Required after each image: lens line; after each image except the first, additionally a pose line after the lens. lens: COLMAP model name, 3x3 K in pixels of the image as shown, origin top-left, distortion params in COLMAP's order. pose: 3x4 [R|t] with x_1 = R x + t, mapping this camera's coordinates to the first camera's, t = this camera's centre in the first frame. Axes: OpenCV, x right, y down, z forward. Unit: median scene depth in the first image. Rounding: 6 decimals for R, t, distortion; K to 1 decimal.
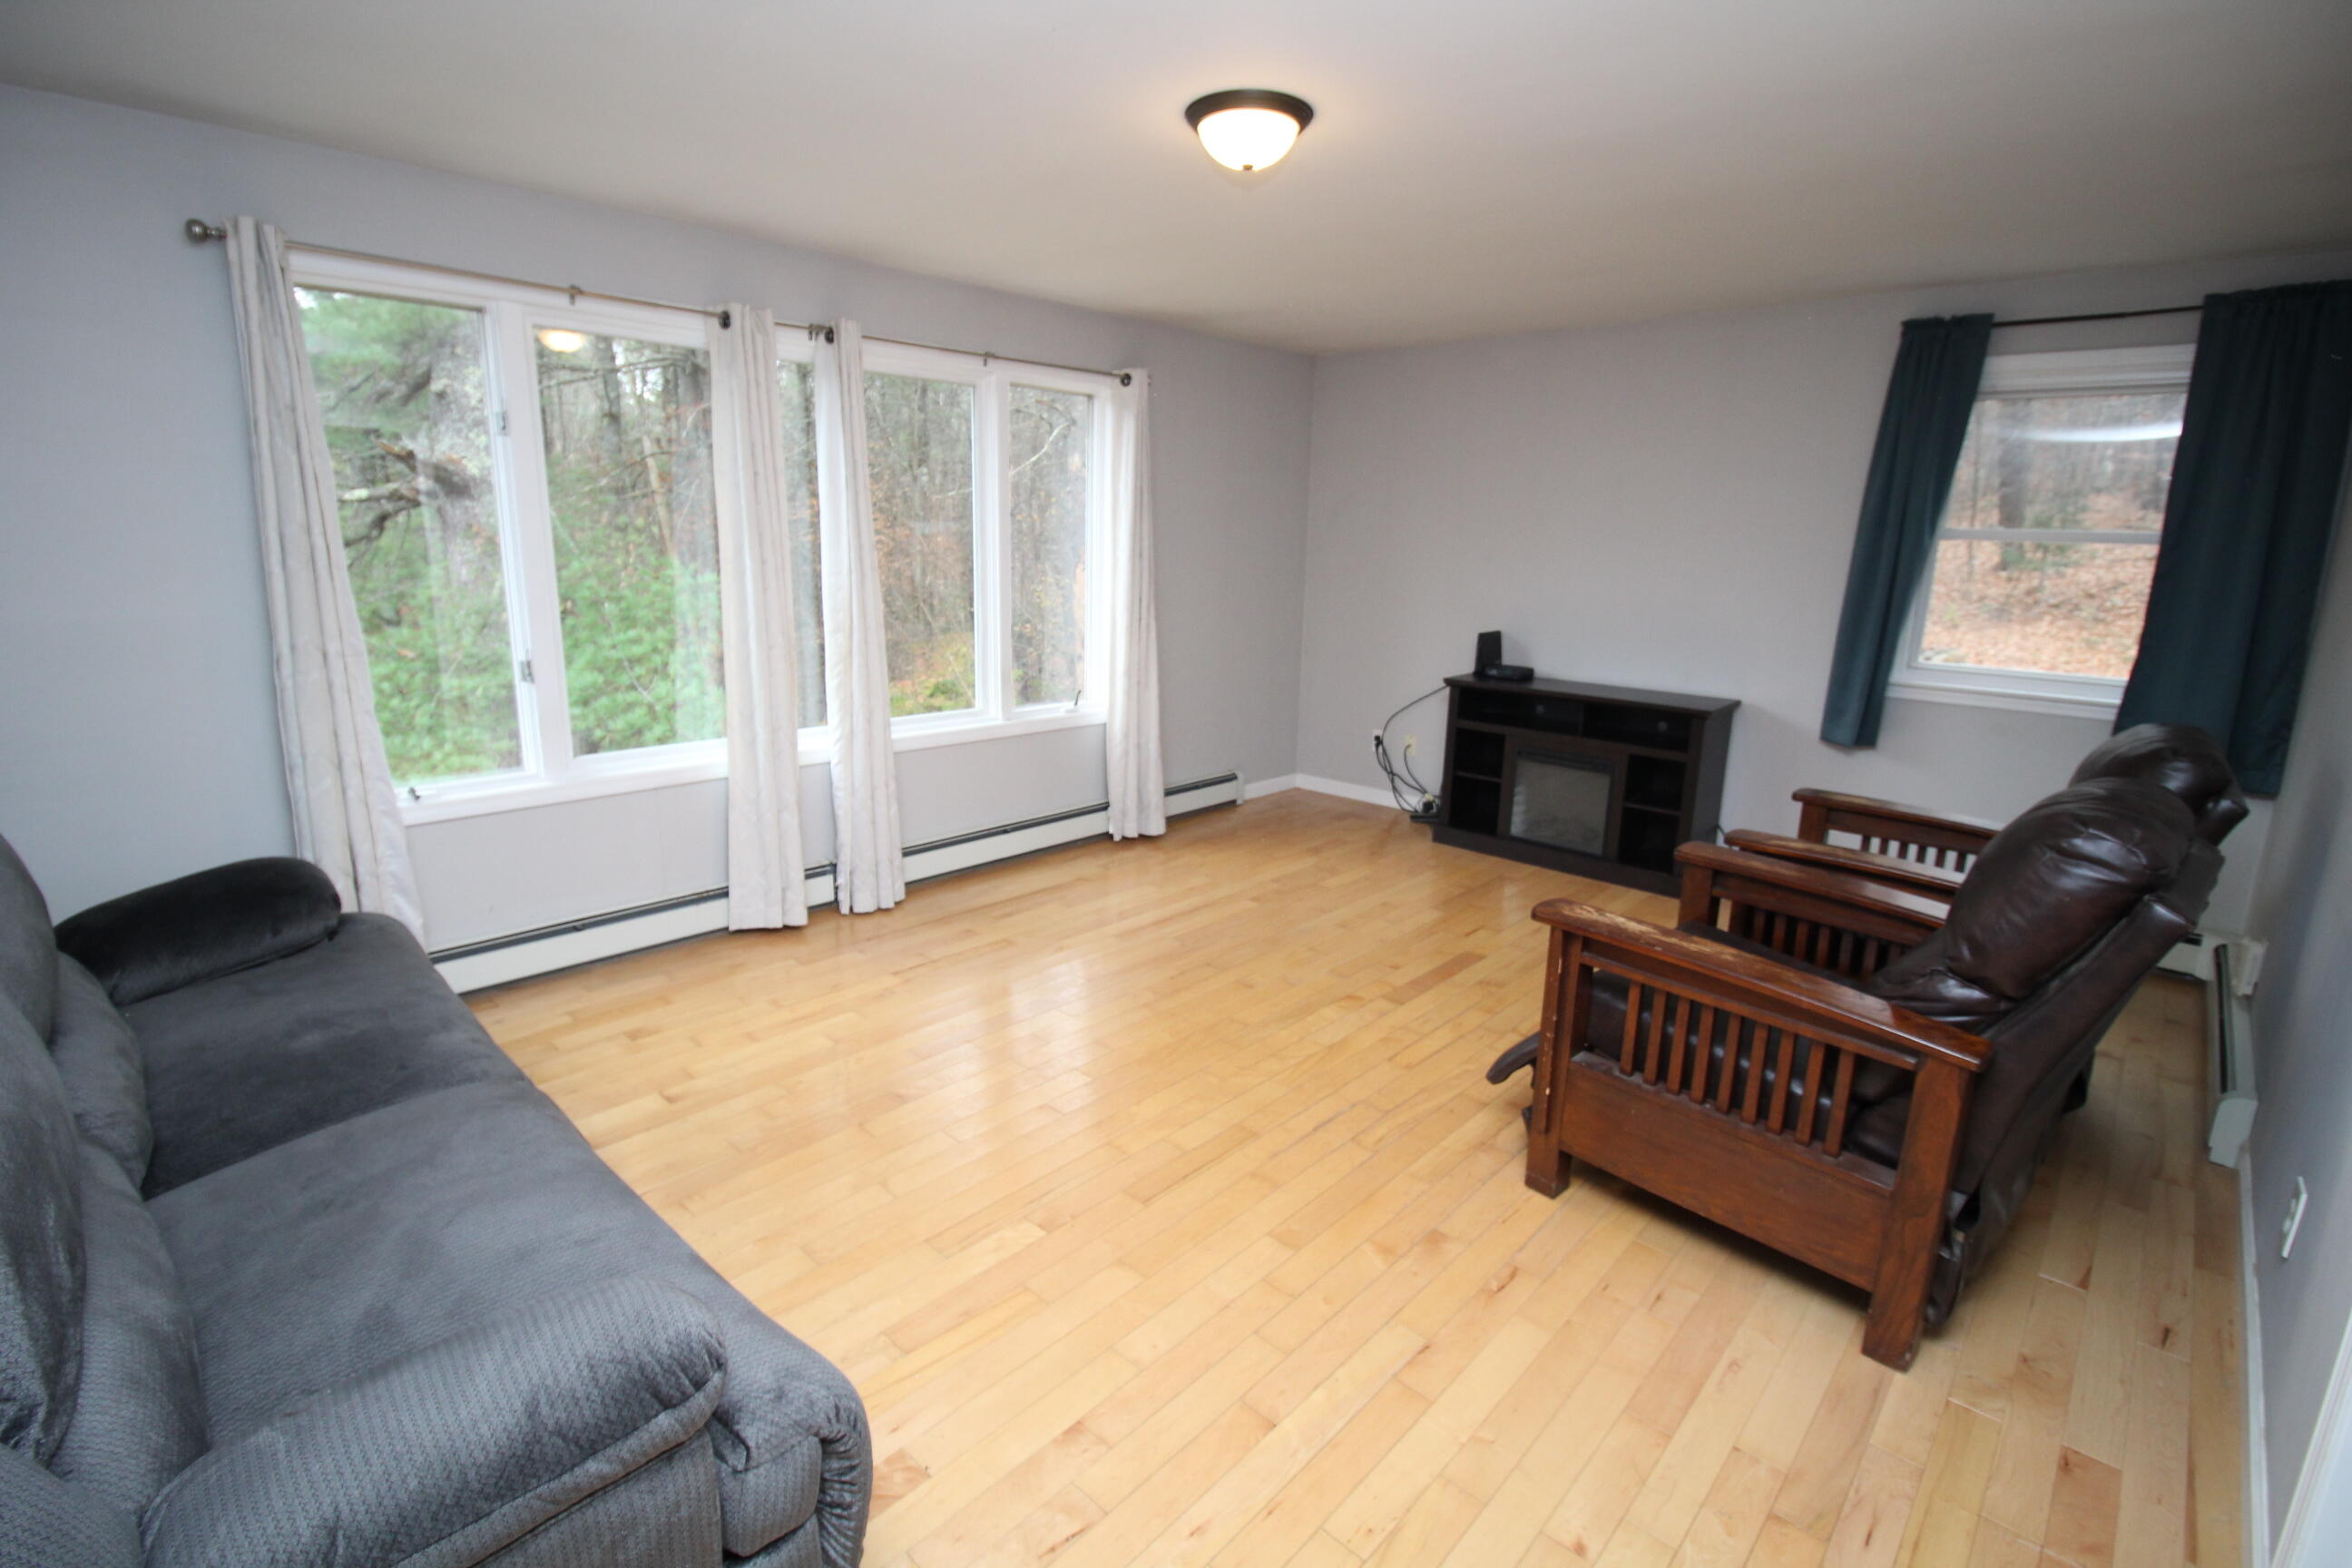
lens RADIAL K [[1091.8, 0, 1172.1], [0, 1091.8, 774.7], [0, 0, 1]] dist [-0.004245, -0.001237]
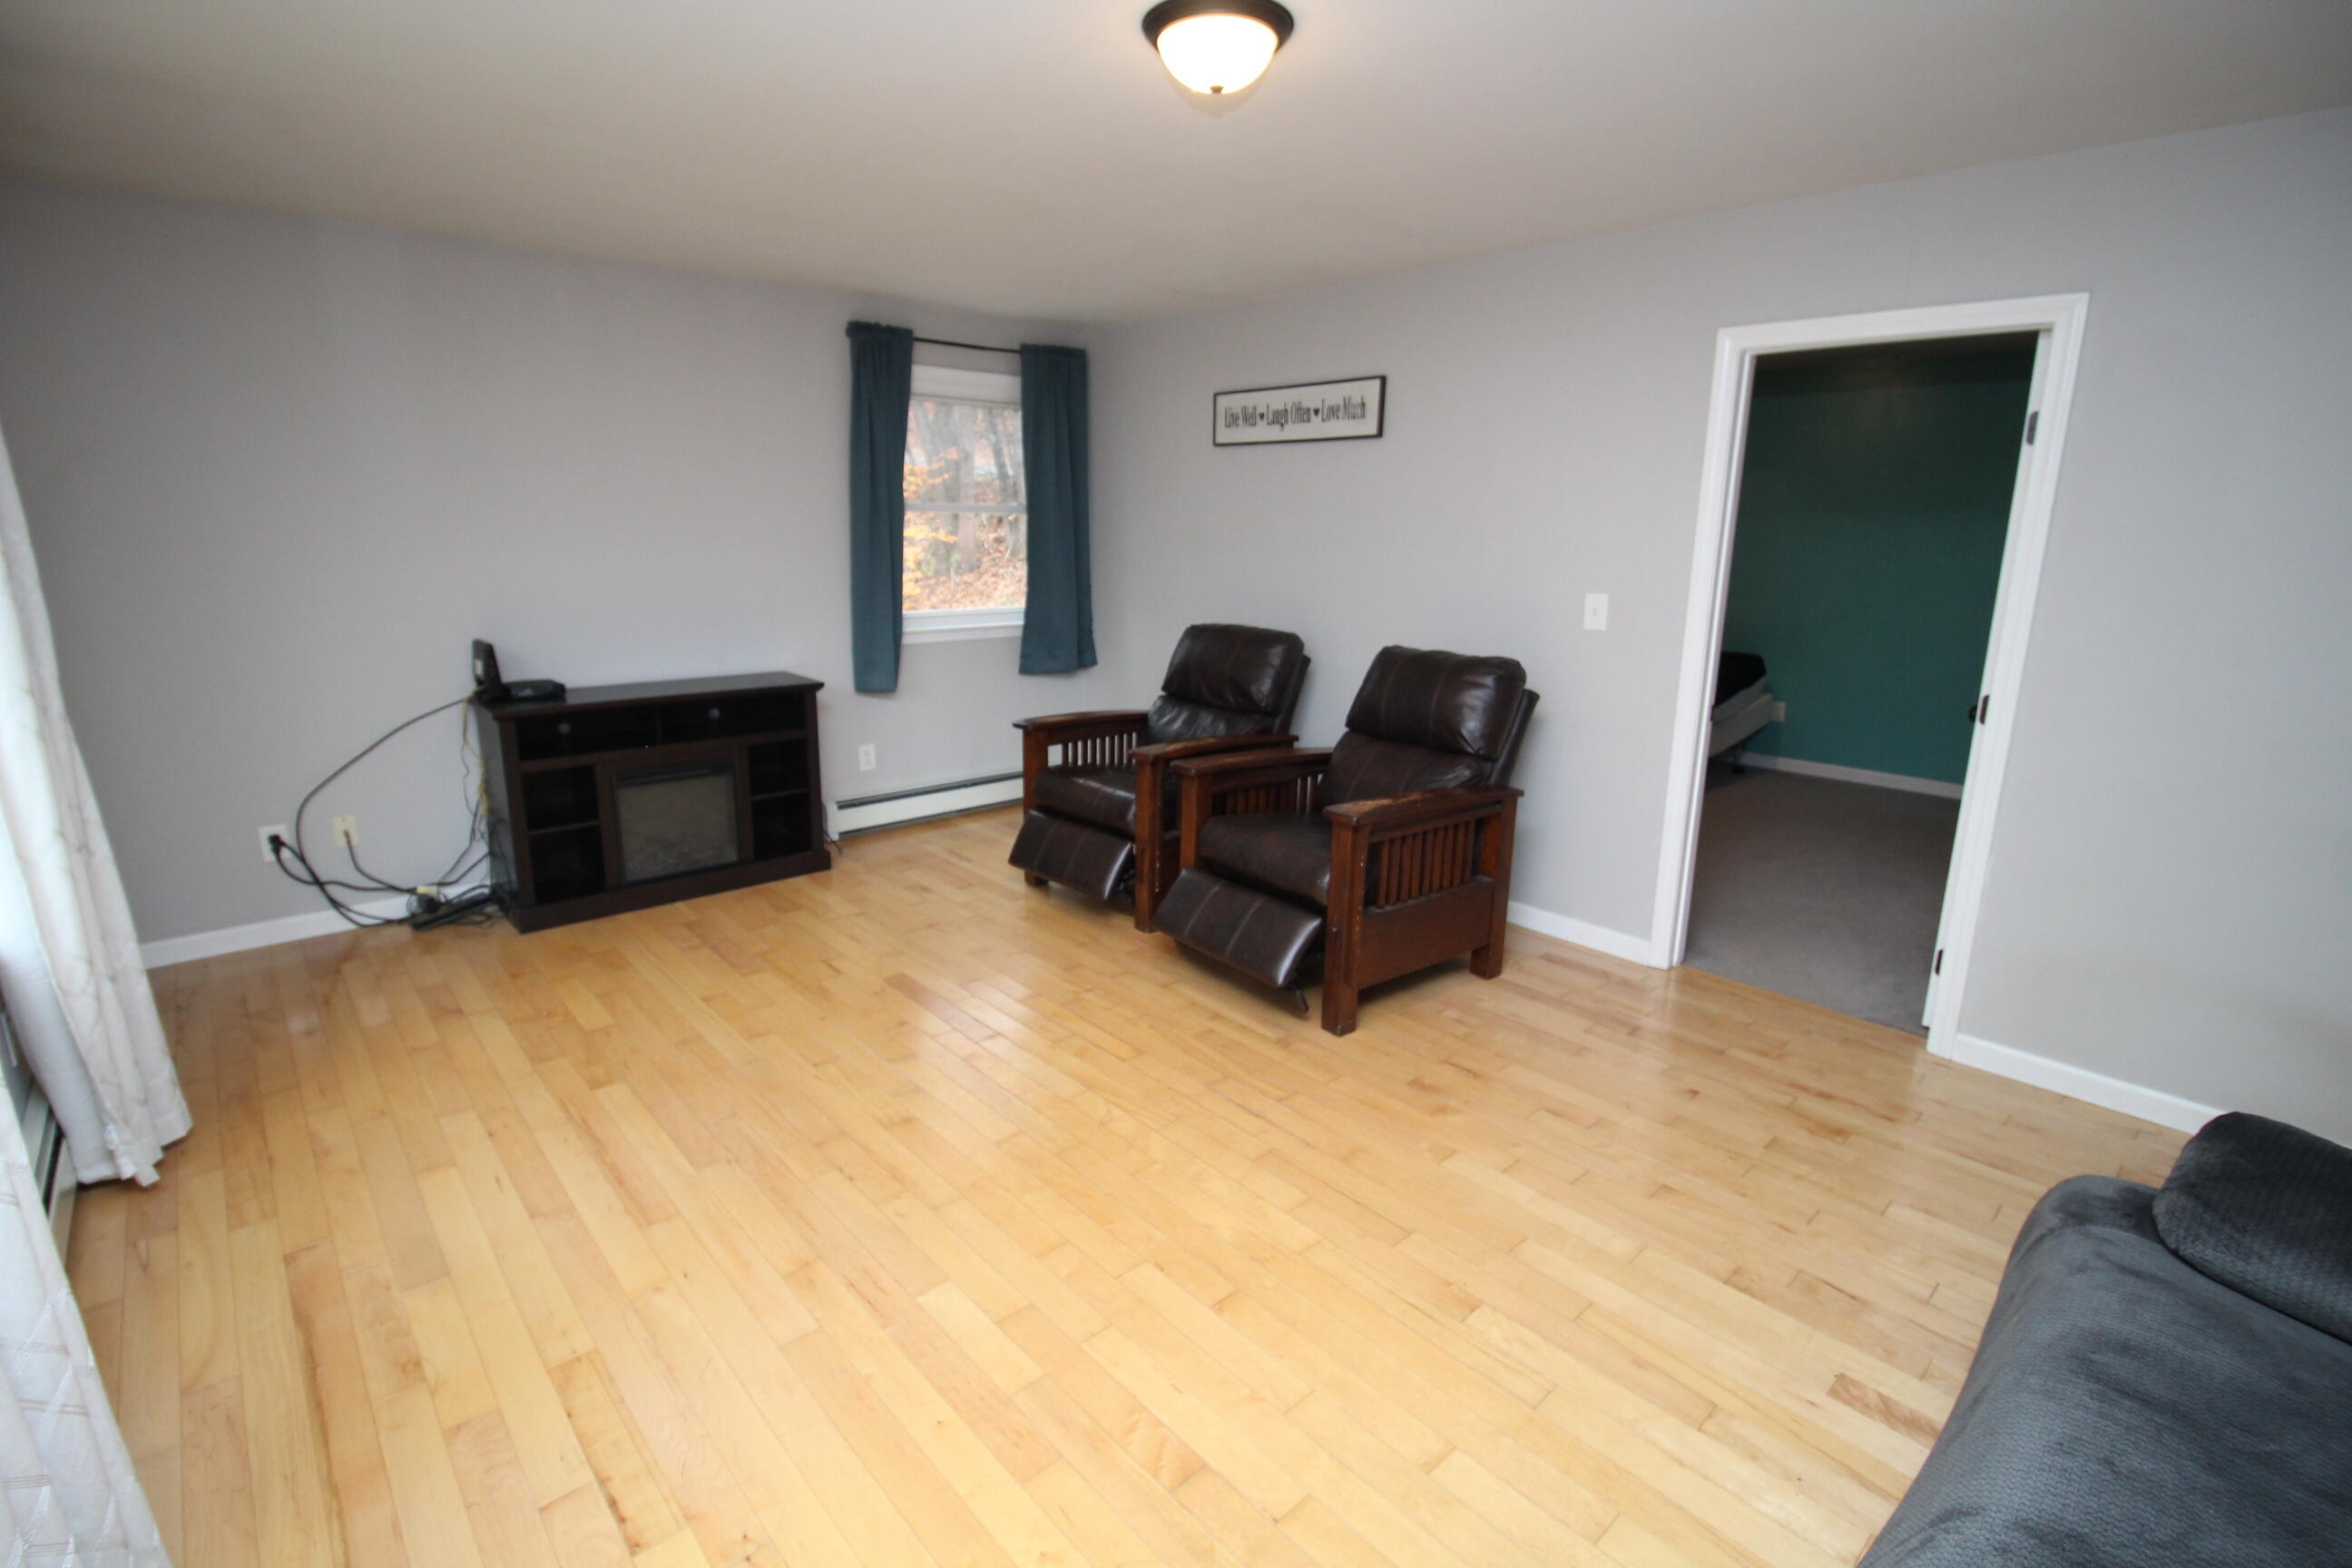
lens RADIAL K [[1091.8, 0, 1170.9], [0, 1091.8, 775.5], [0, 0, 1]] dist [-0.004245, -0.001237]
pose [[0.082784, -0.250422, 0.964591, -0.543679], [0.205513, 0.951398, 0.229360, -0.159326], [-0.975147, 0.179249, 0.130226, 0.625713]]
